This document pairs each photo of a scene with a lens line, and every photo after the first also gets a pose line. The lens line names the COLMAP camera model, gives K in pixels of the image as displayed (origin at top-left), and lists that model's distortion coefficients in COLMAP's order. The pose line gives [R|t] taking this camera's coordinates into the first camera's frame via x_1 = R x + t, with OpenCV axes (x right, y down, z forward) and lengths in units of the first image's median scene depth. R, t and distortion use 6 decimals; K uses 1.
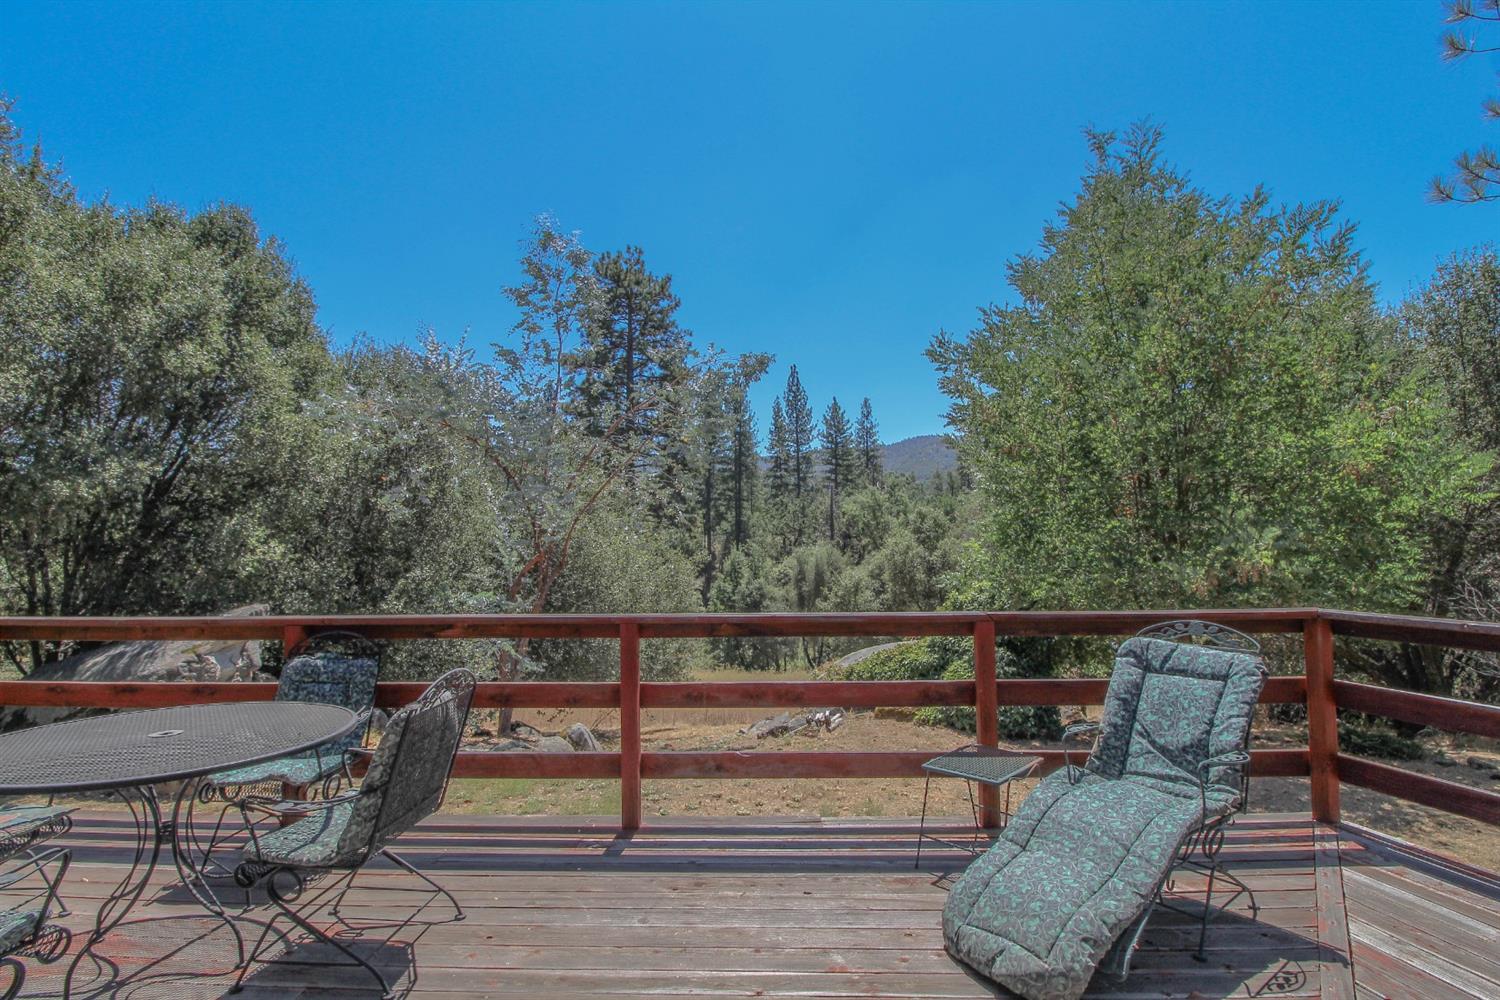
lens RADIAL K [[694.5, 0, 748.6], [0, 694.5, 502.7], [0, 0, 1]] dist [-0.011733, -0.005454]
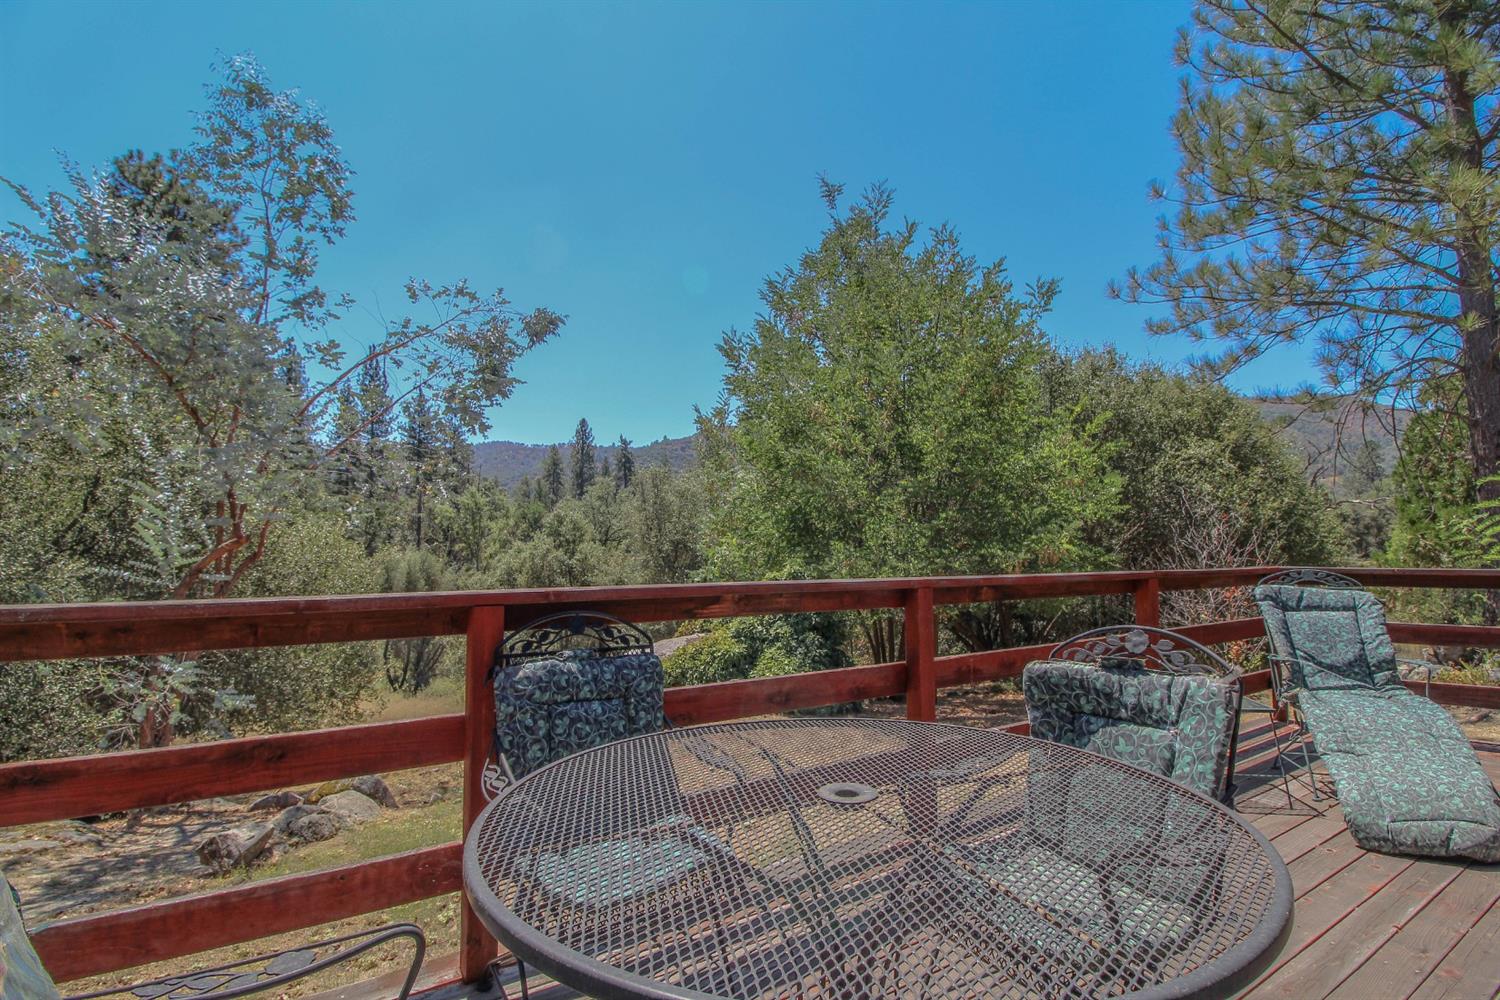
lens RADIAL K [[694.5, 0, 754.7], [0, 694.5, 506.3], [0, 0, 1]] dist [-0.011733, -0.005454]
pose [[0.828499, 0.044678, 0.558206, -0.217152], [-0.040937, 0.998977, -0.019198, 0.027845], [-0.558493, -0.006946, 0.829480, 0.117850]]
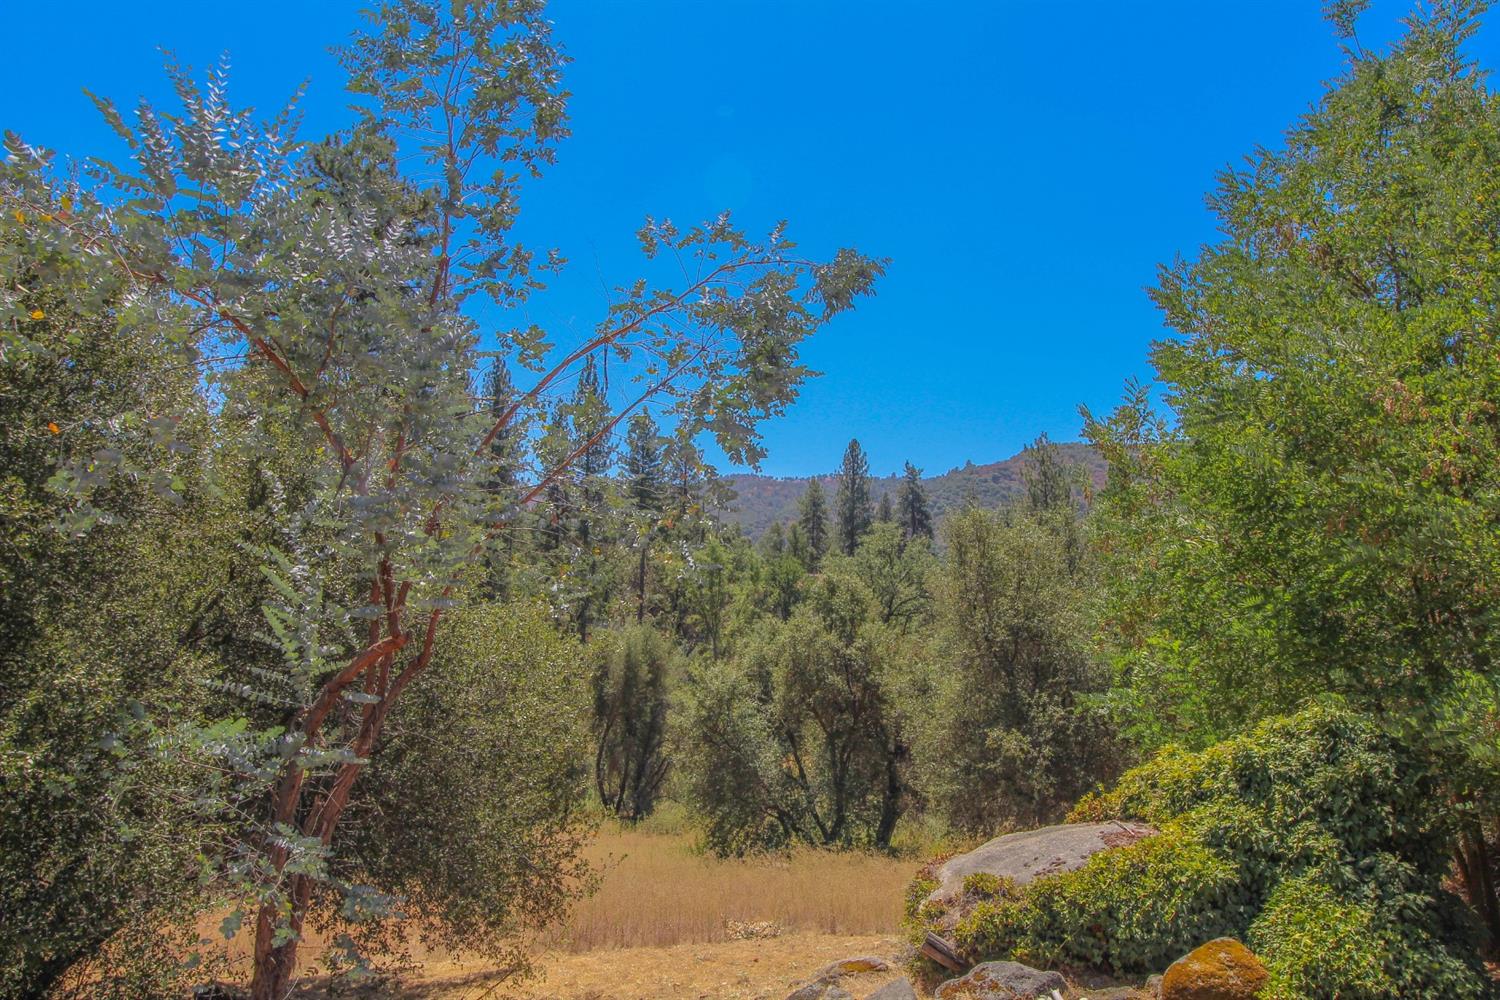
lens RADIAL K [[1004.7, 0, 756.8], [0, 1004.7, 491.8], [0, 0, 1]] dist [0.003245, 0.001489]
pose [[0.966233, 0.068317, 0.248450, -0.204921], [-0.051111, 0.995868, -0.075064, 0.015068], [-0.252552, 0.059831, 0.965732, 0.266595]]
